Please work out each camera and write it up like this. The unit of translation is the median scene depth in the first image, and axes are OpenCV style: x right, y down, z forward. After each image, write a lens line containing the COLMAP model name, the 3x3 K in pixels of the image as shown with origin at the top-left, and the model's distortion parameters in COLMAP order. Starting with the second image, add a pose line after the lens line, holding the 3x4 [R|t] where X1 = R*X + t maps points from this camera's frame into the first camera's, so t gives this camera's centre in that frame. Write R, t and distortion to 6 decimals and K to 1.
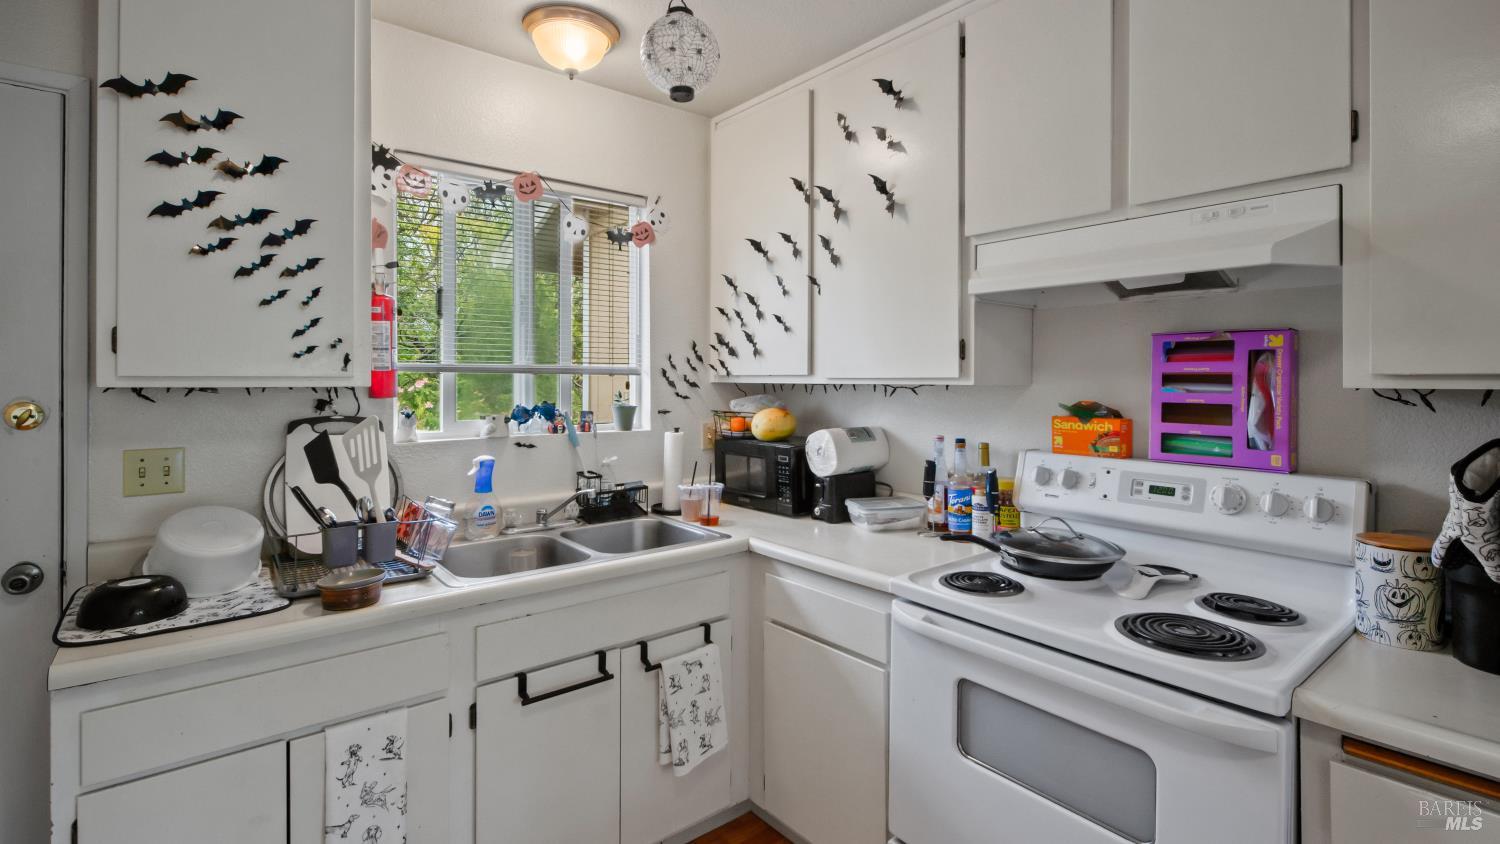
lens RADIAL K [[685.7, 0, 752.5], [0, 685.7, 378.5], [0, 0, 1]] dist [-0.000028, -0.000972]
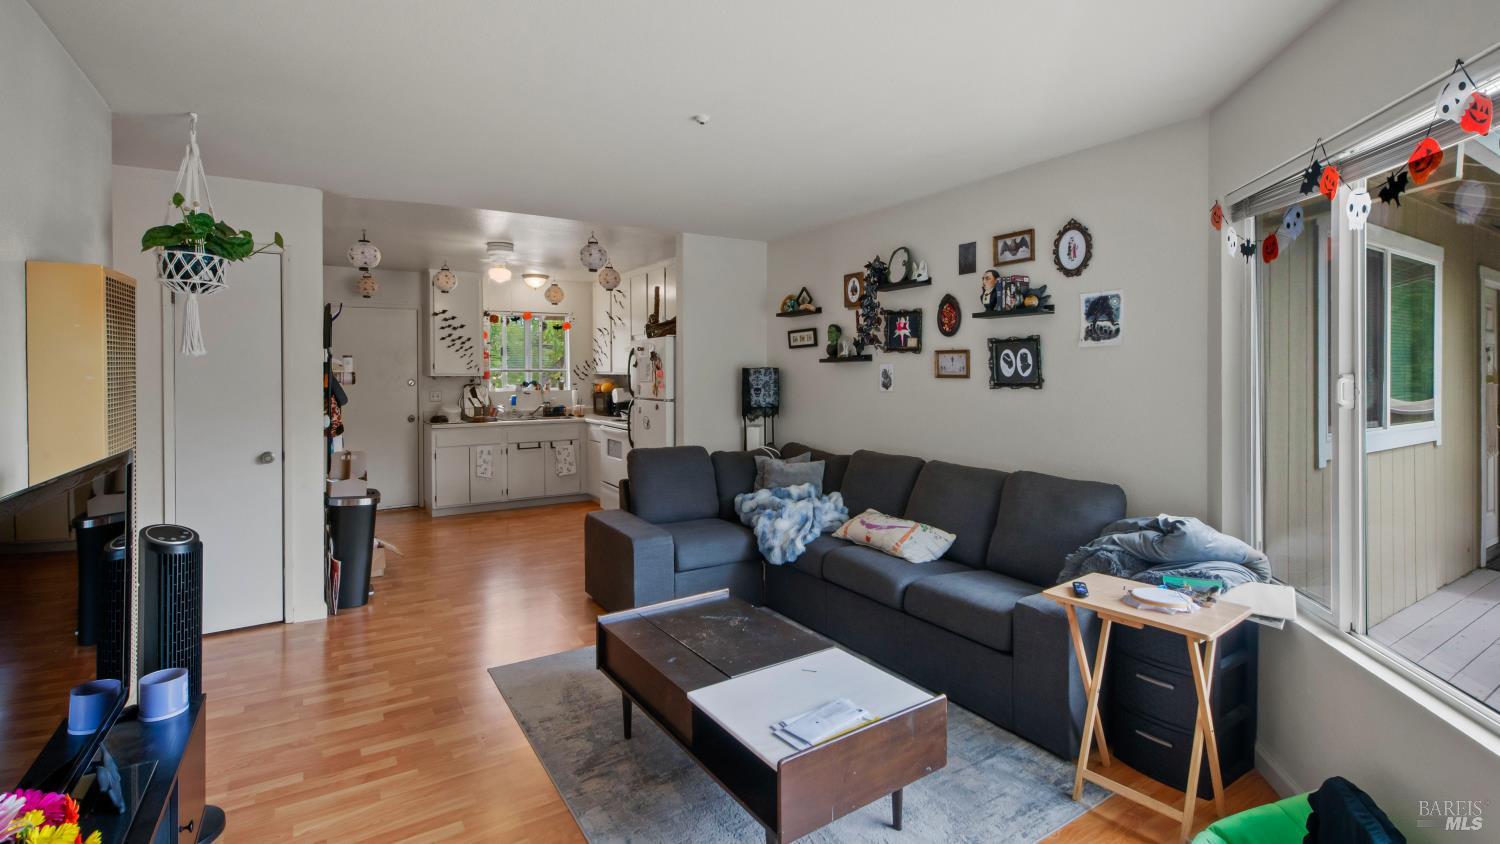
lens RADIAL K [[685.7, 0, 752.5], [0, 685.7, 378.5], [0, 0, 1]] dist [-0.000028, -0.000972]
pose [[0.992124, -0.005970, -0.125117, 1.356373], [0.007629, 0.999889, 0.012783, -0.010768], [0.125027, -0.013637, 0.992060, -2.508901]]
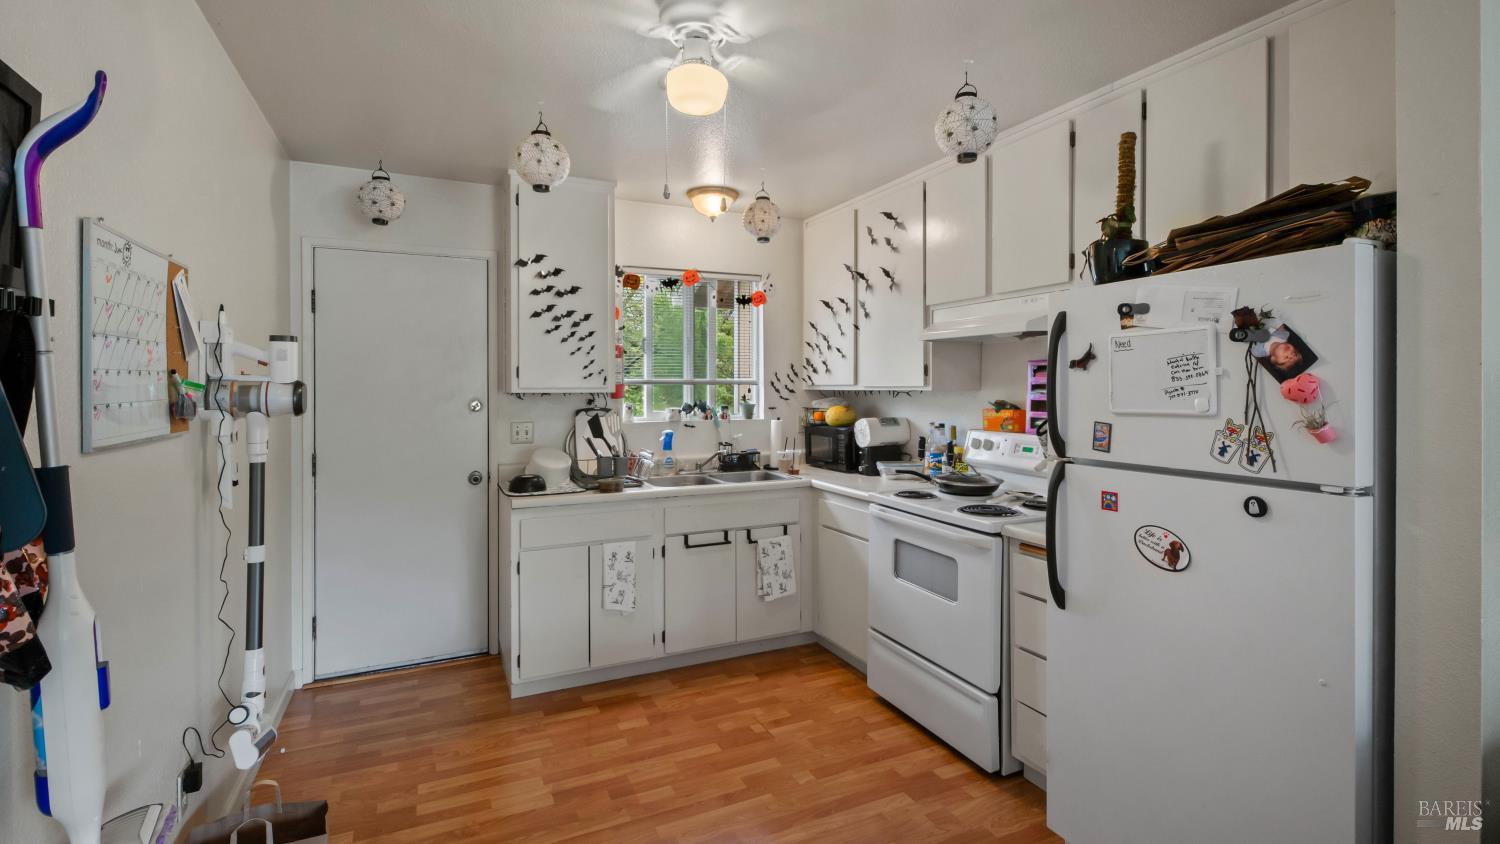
lens RADIAL K [[681.4, 0, 752.4], [0, 681.4, 387.4], [0, 0, 1]] dist [0.001564, -0.000462]
pose [[0.969787, -0.004321, -0.243915, 0.285272], [0.004822, 0.999987, 0.001455, -0.003074], [0.243905, -0.002588, 0.969796, -0.743264]]
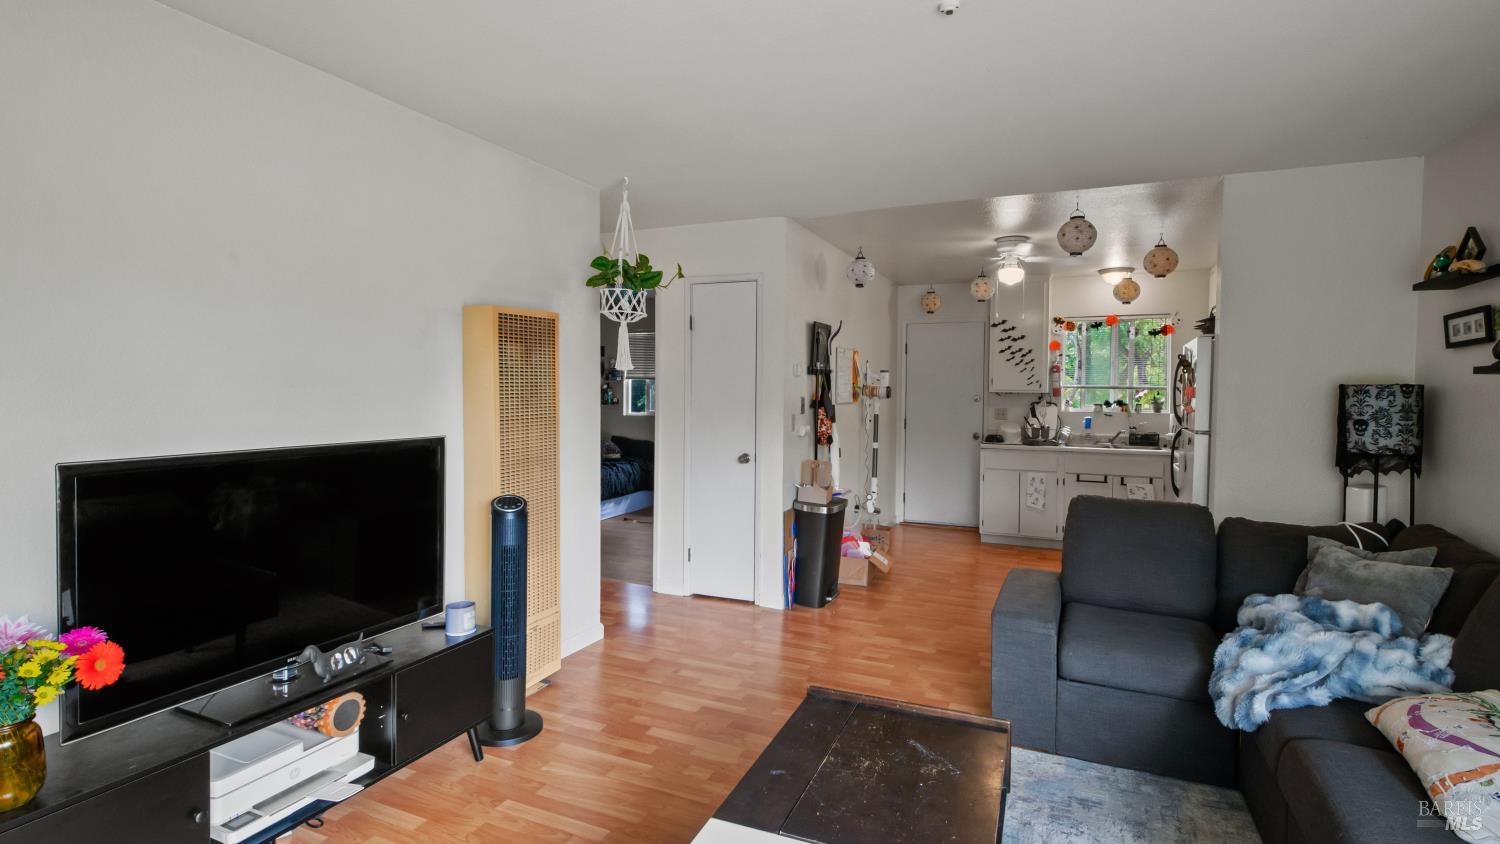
lens RADIAL K [[720.0, 0, 747.4], [0, 720.0, 407.5], [0, 0, 1]] dist [0.000893, -0.000452]
pose [[0.441445, 0.026271, -0.896903, 1.858940], [-0.005238, 0.999630, 0.026702, -0.002825], [0.897273, -0.007090, 0.441419, -1.807256]]
